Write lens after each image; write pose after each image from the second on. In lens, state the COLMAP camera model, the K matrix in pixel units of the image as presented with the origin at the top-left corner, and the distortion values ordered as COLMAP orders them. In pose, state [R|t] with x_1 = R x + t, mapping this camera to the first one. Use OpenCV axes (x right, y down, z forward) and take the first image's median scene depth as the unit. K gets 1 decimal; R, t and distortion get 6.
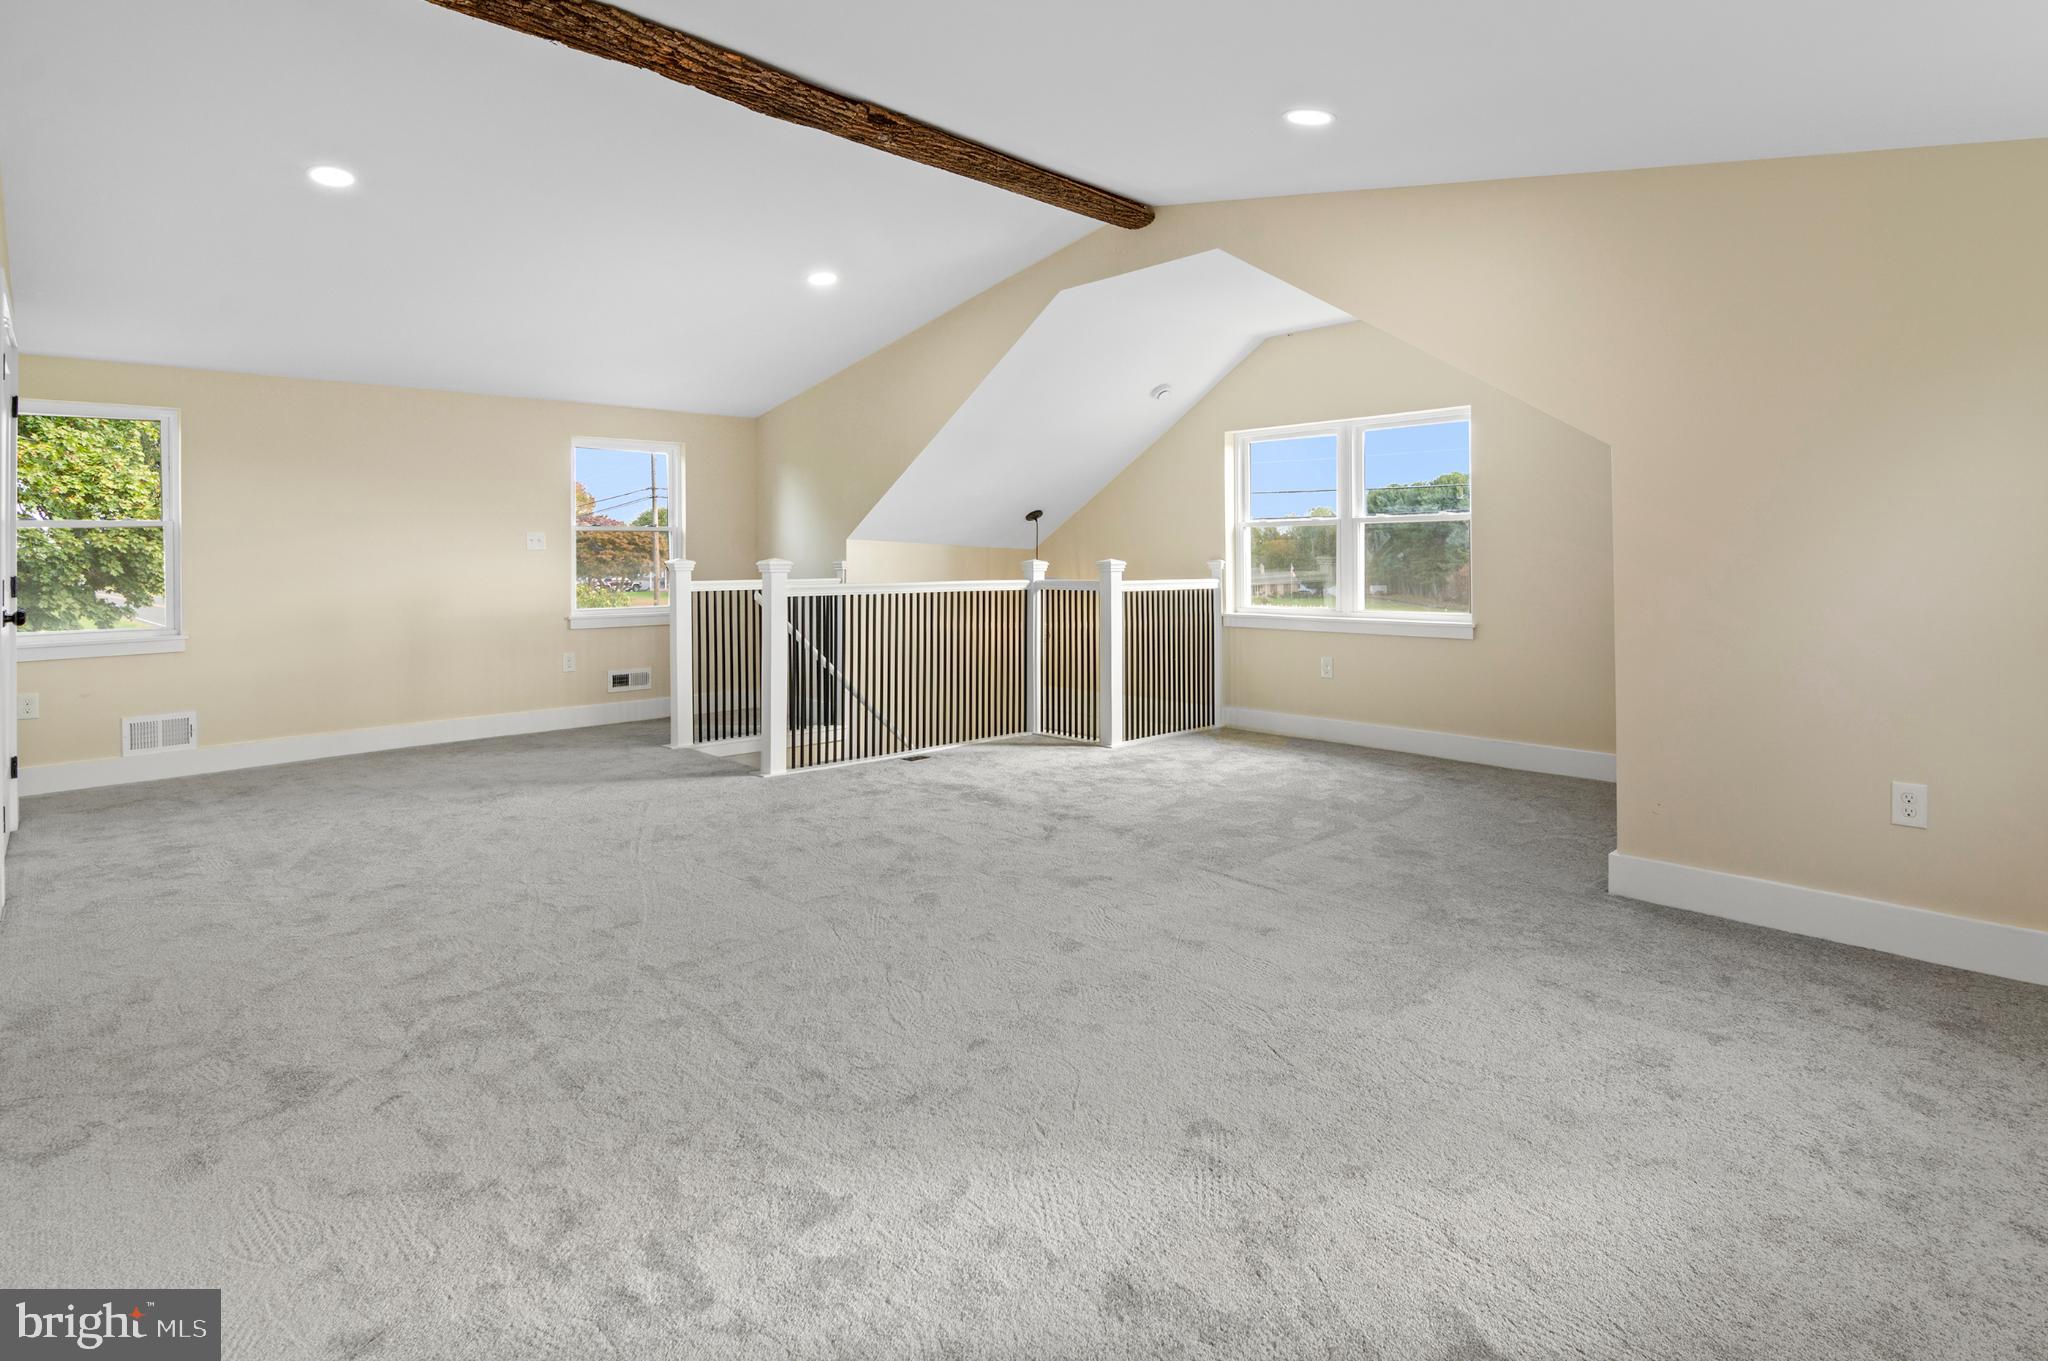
lens RADIAL K [[1039.0, 0, 1017.2], [0, 1039.0, 550.2], [0, 0, 1]] dist [-0.003187, -0.000507]
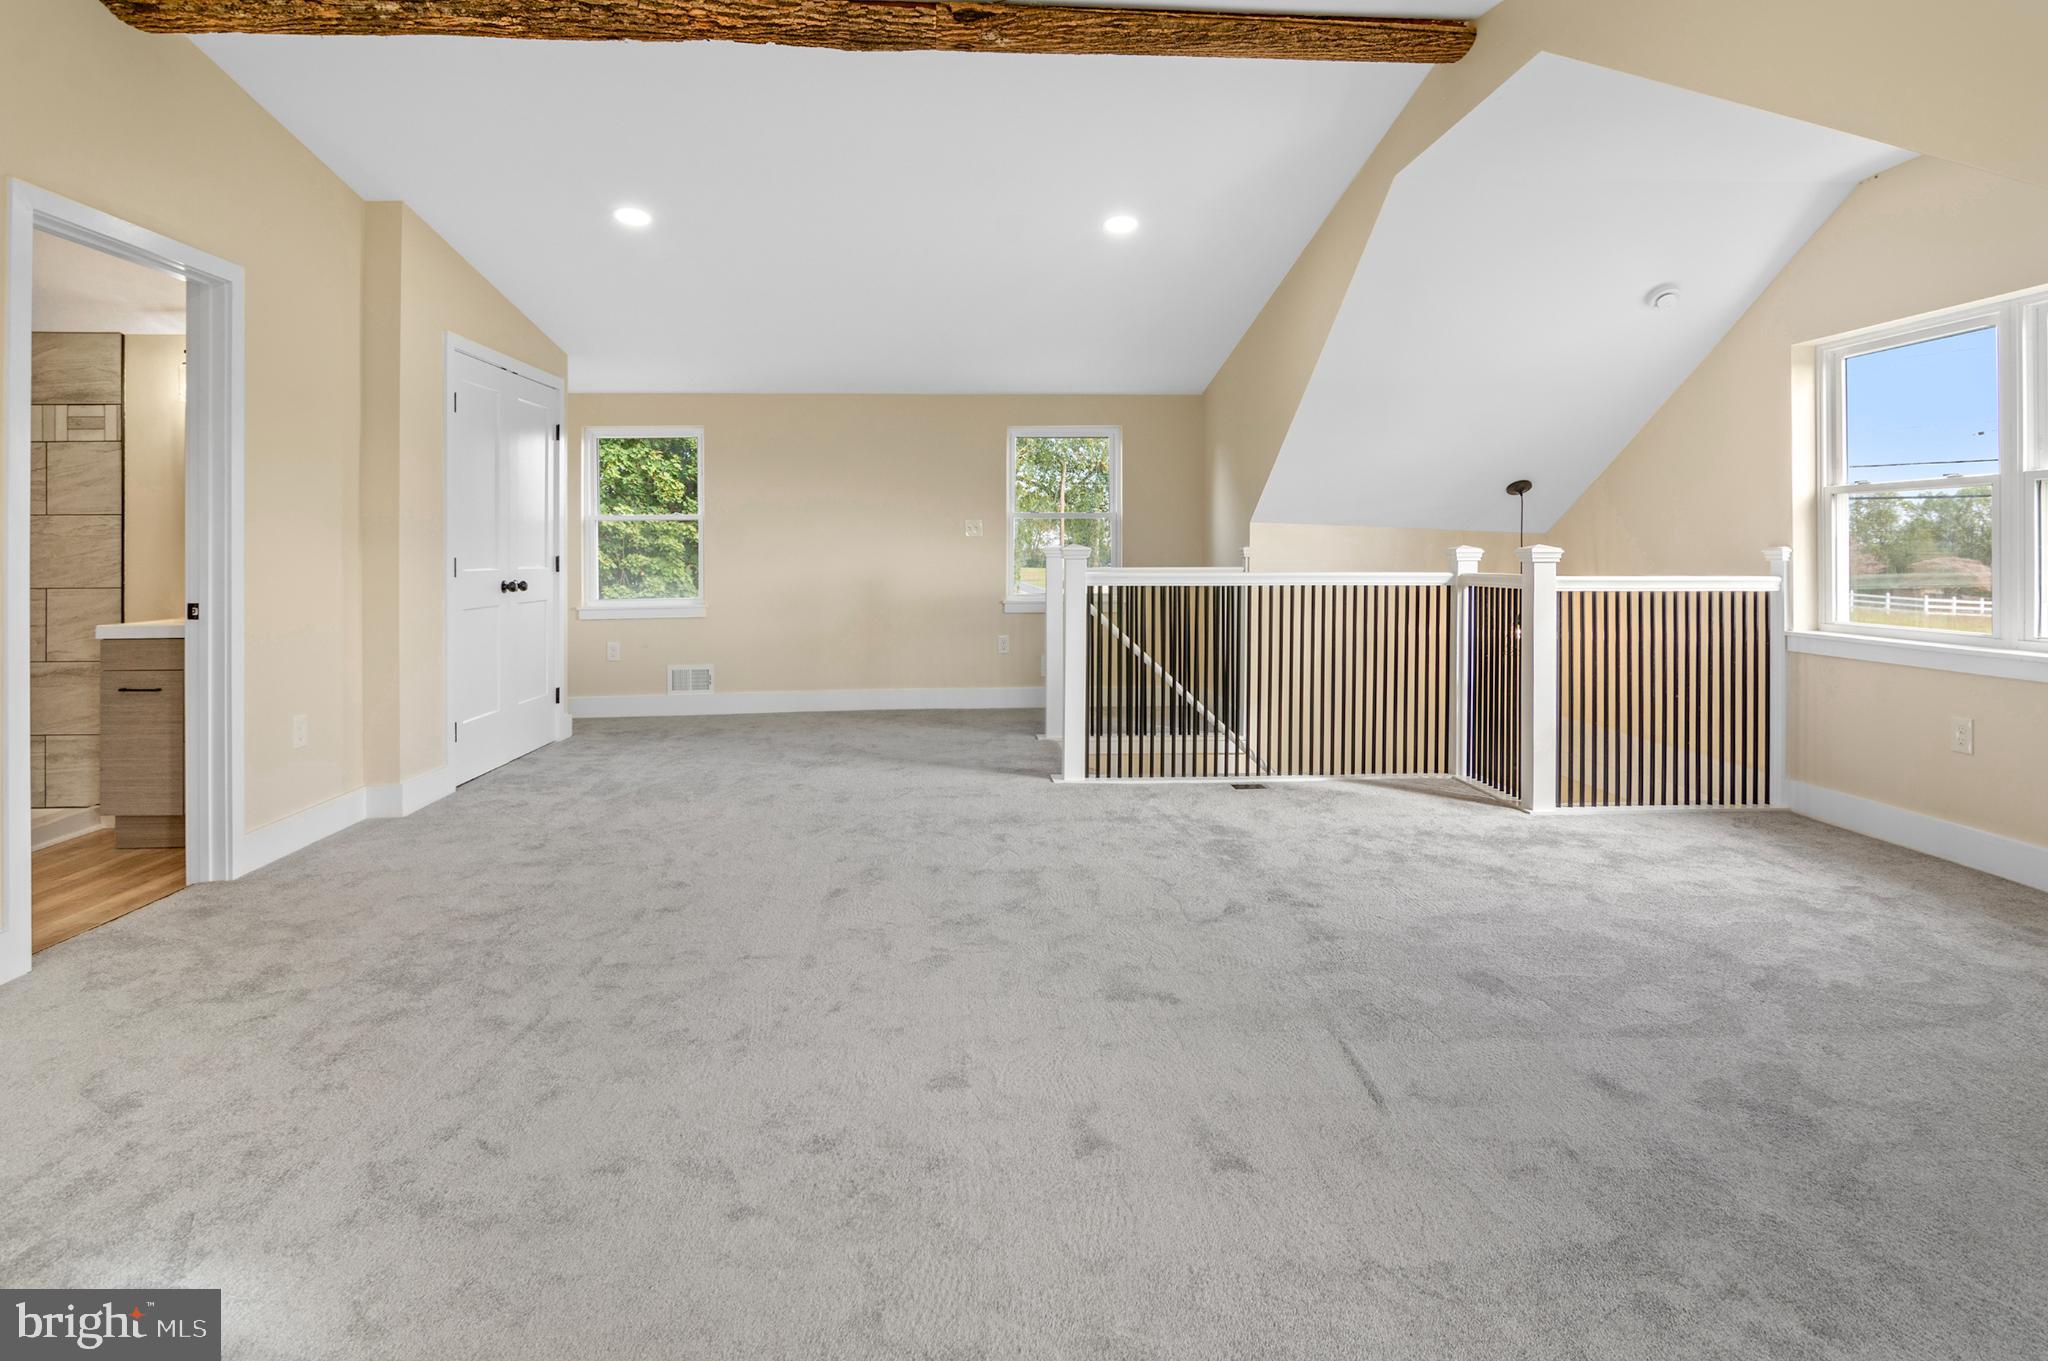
lens RADIAL K [[1039.0, 0, 1017.2], [0, 1039.0, 550.2], [0, 0, 1]] dist [-0.003187, -0.000507]
pose [[0.768312, 0.004157, -0.640062, 0.262901], [0.003961, 0.999929, 0.011250, 0.002802], [0.640064, -0.011179, 0.768241, 0.231854]]
